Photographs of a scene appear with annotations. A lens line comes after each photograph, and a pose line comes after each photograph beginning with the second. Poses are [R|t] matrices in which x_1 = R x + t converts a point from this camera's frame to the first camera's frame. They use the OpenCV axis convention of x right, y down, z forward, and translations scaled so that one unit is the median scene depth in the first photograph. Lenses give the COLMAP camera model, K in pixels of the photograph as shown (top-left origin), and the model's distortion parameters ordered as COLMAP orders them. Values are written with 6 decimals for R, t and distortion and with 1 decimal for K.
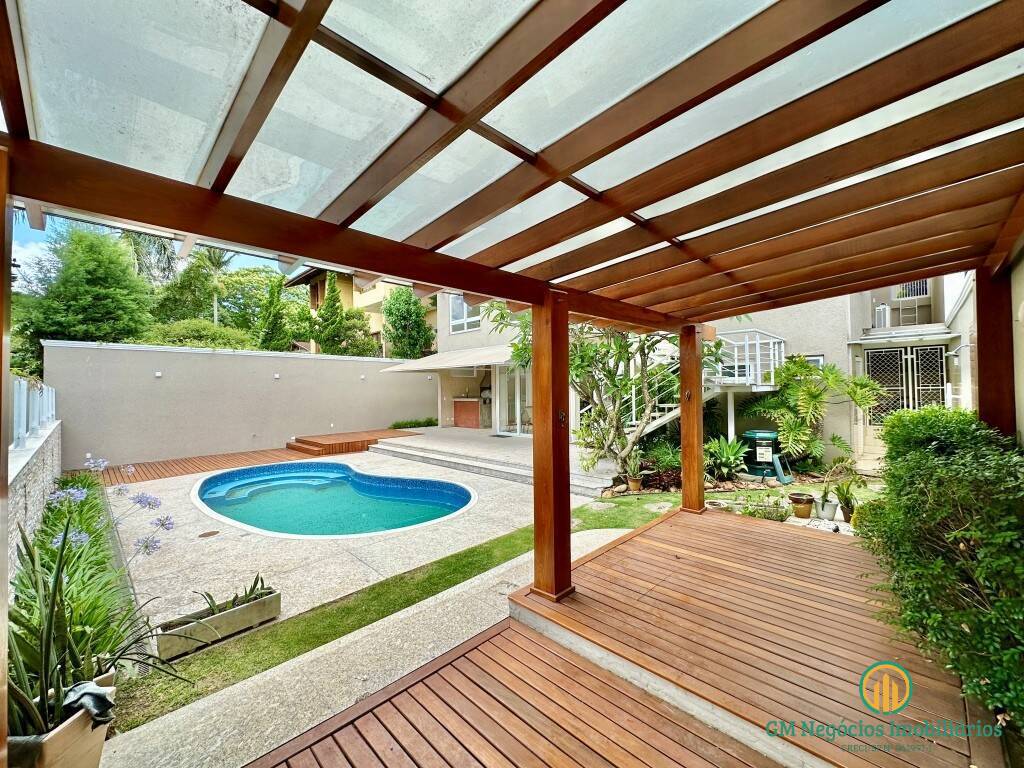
lens RADIAL K [[409.2, 0, 512.3], [0, 409.2, 384.2], [0, 0, 1]] dist [0.003674, -0.000066]
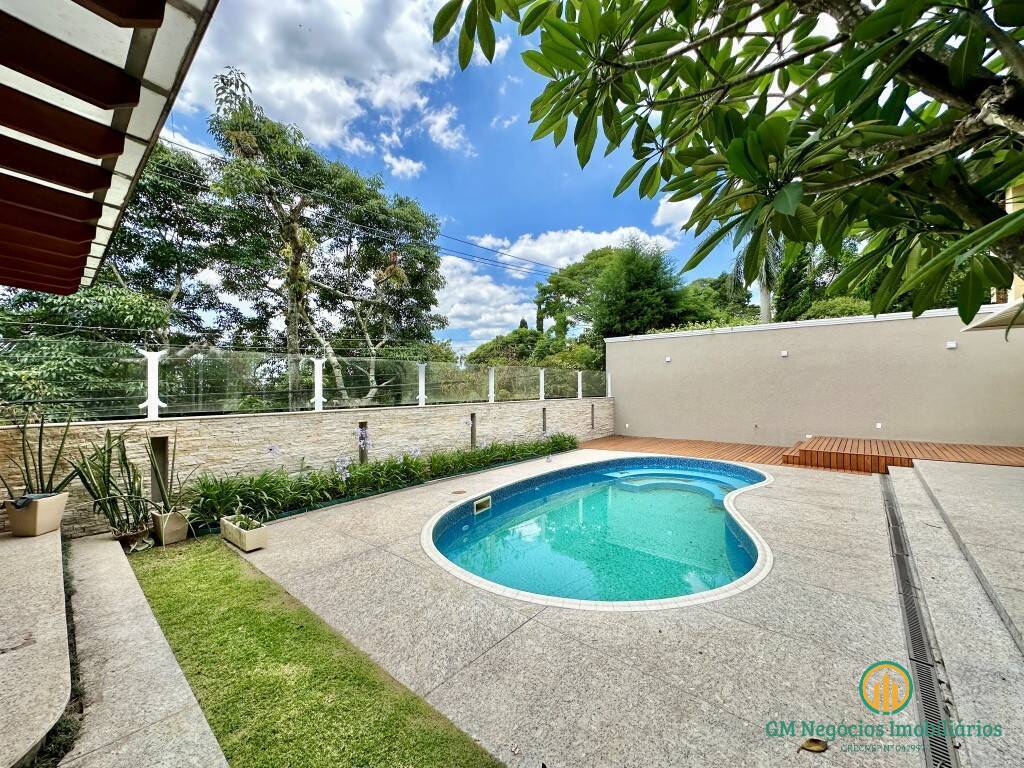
lens RADIAL K [[409.2, 0, 511.9], [0, 409.2, 386.6], [0, 0, 1]] dist [0.003674, -0.000066]
pose [[0.054597, 0.011775, -0.998439, 0.408576], [0.018077, 0.999755, 0.012779, 0.055718], [0.998345, -0.018746, 0.054371, 1.077882]]
